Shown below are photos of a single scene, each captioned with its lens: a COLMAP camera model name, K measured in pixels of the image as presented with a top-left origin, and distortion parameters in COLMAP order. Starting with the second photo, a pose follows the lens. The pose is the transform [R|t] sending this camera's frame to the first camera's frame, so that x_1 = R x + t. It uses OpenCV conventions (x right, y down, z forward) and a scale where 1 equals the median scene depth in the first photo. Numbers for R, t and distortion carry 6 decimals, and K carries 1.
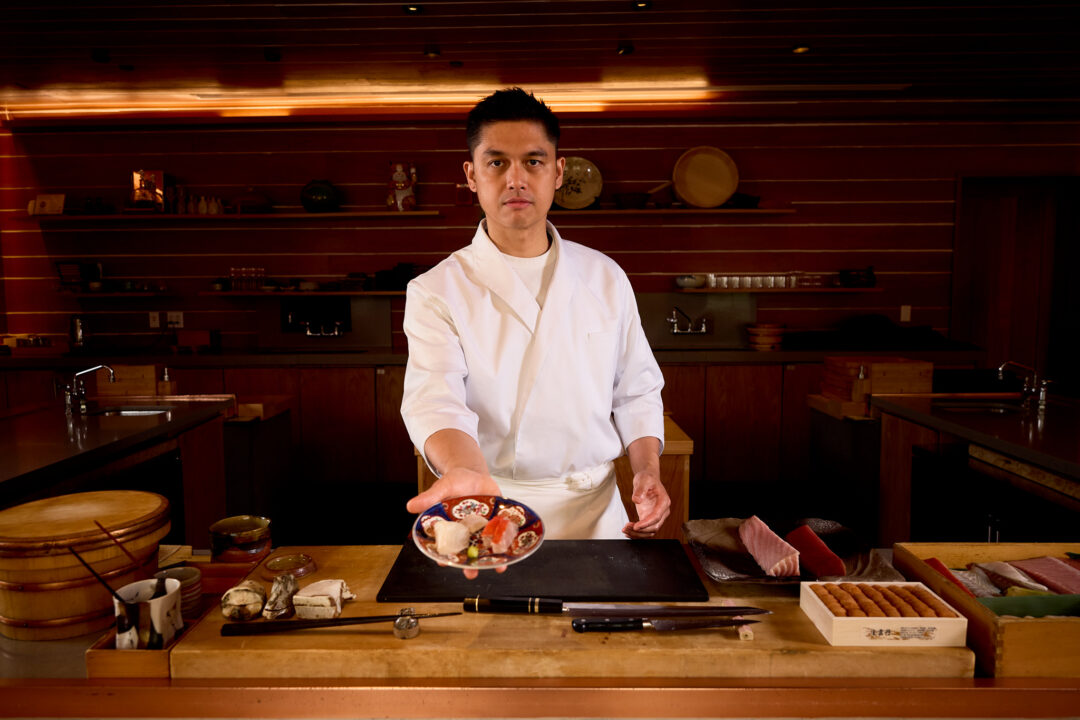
lens RADIAL K [[739.4, 0, 540.0], [0, 739.4, 360.0], [0, 0, 1]] dist [0.003674, 0.000980]
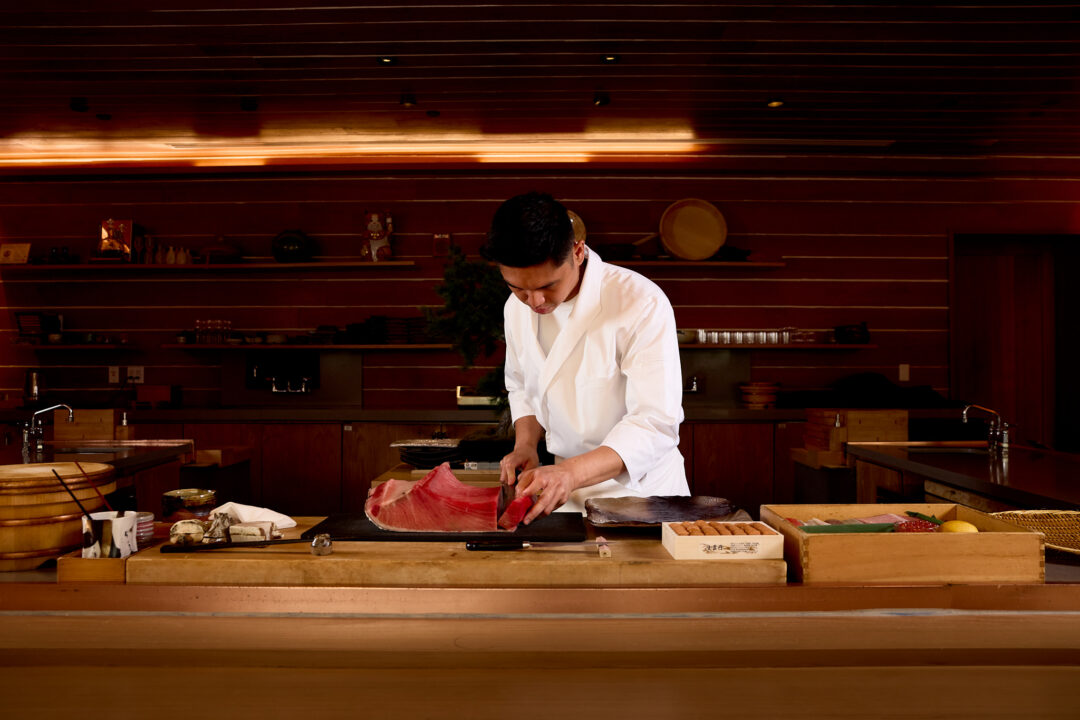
lens RADIAL K [[851.8, 0, 559.6], [0, 851.8, 363.3], [0, 0, 1]] dist [-0.086992, 0.092234]
pose [[0.999894, 0.006326, 0.013142, 0.039069], [-0.004941, 0.994682, -0.102876, 0.043344], [-0.013723, 0.102800, 0.994607, -0.083227]]
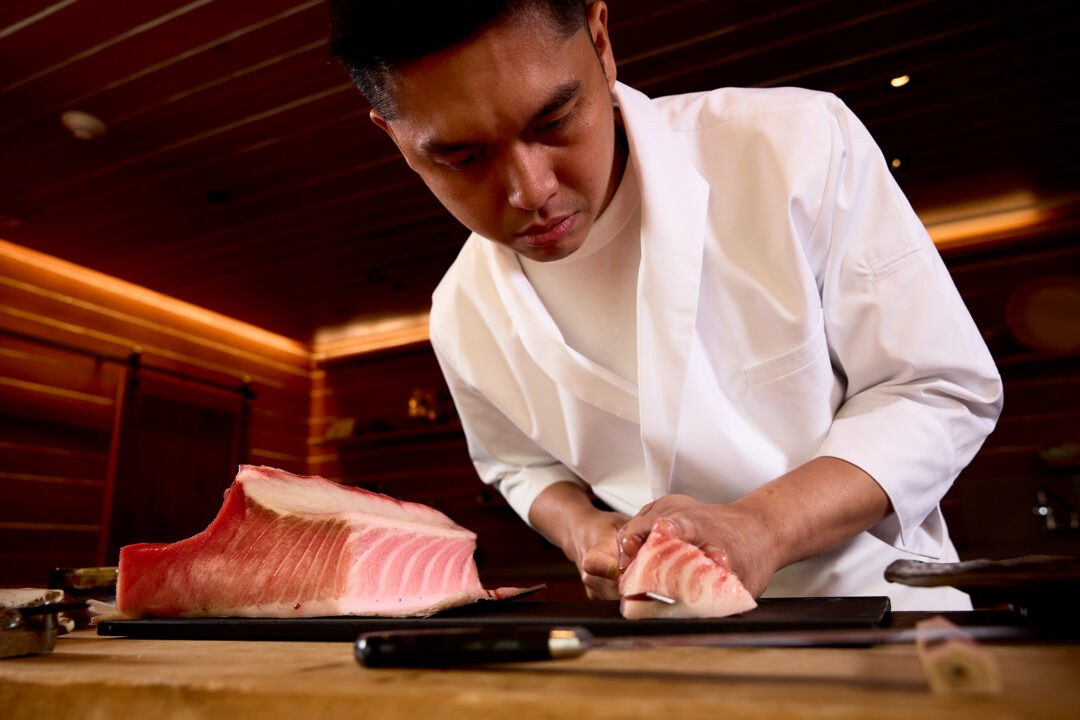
lens RADIAL K [[770.7, 0, 561.3], [0, 770.7, 380.6], [0, 0, 1]] dist [-0.002611, -0.004470]
pose [[0.917958, -0.114151, -0.379898, 0.056156], [-0.014127, 0.947686, -0.318892, 0.076185], [0.396425, 0.298096, 0.868323, 0.153730]]
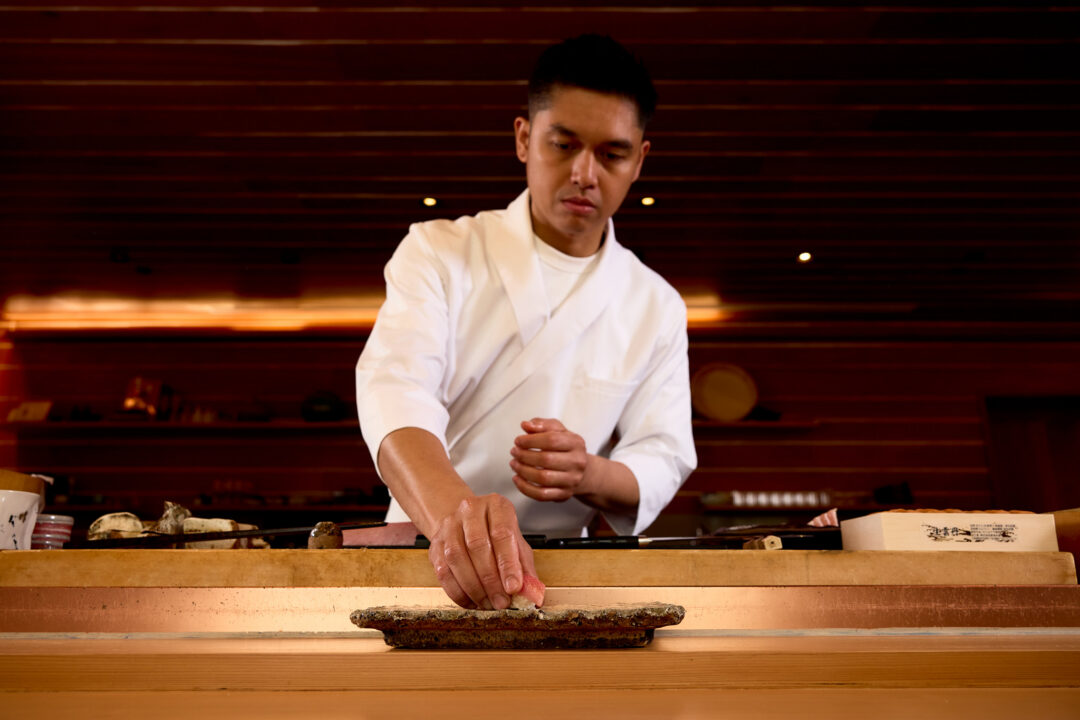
lens RADIAL K [[779.7, 0, 579.6], [0, 779.7, 373.1], [0, 0, 1]] dist [0.000063, 0.001822]
pose [[0.999688, 0.012270, 0.021761, 0.012501], [-0.003658, 0.933576, -0.358360, 0.103646], [-0.024713, 0.358169, 0.933330, 0.040185]]
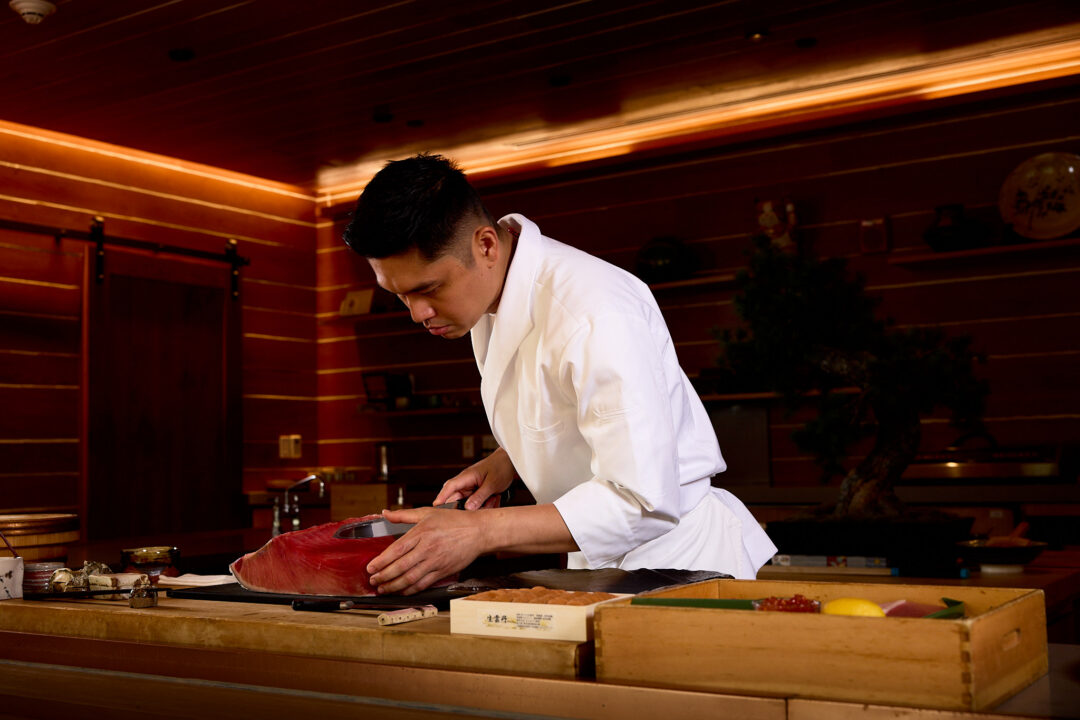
lens RADIAL K [[1304.9, 0, 540.0], [0, 1304.9, 360.0], [0, 0, 1]] dist [-0.004372, 0.014635]
pose [[0.840175, -0.054790, -0.539540, 0.274217], [-0.032960, 0.987885, -0.151644, 0.061398], [0.541312, 0.145191, 0.828191, -0.054014]]
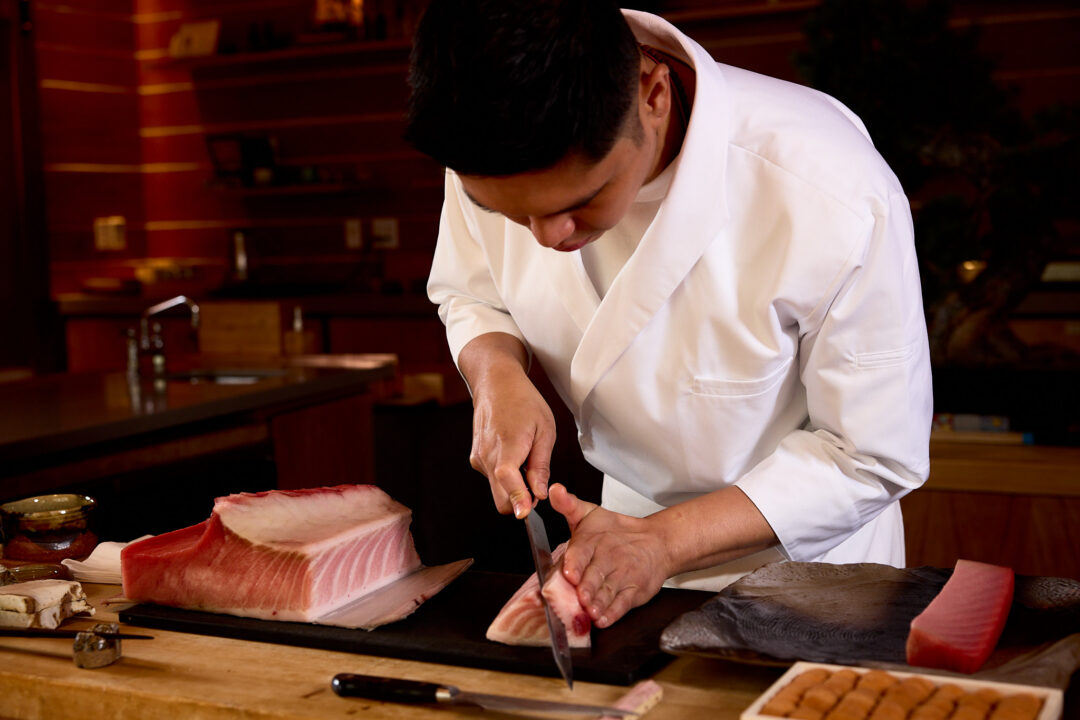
lens RADIAL K [[1560.0, 0, 540.0], [0, 1560.0, 360.0], [0, 0, 1]] dist [0.001033, 0.010295]
pose [[0.895292, 0.021405, -0.444966, 0.148331], [-0.015557, 0.999738, 0.016792, 0.021164], [0.445208, -0.008111, 0.895390, 0.007708]]
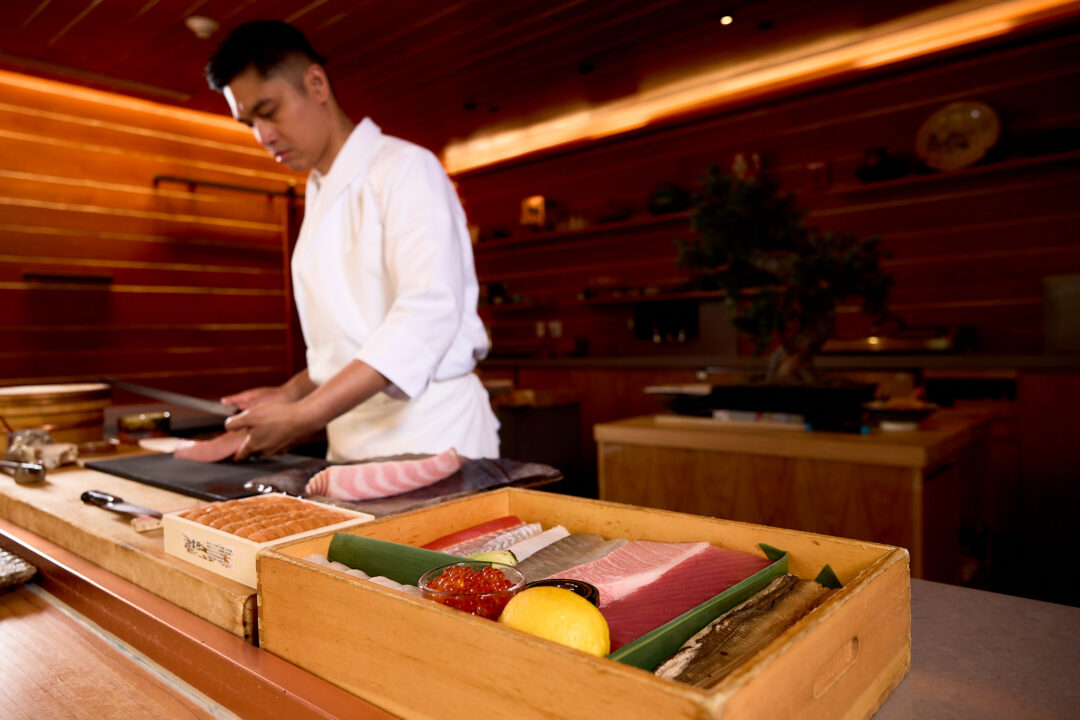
lens RADIAL K [[750.5, 0, 515.2], [0, 750.5, 365.8], [0, 0, 1]] dist [0.000894, -0.002068]
pose [[0.748257, 0.010664, -0.663324, 0.238085], [-0.041233, 0.998685, -0.030458, 0.042625], [0.662127, 0.050141, 0.747713, 0.135473]]
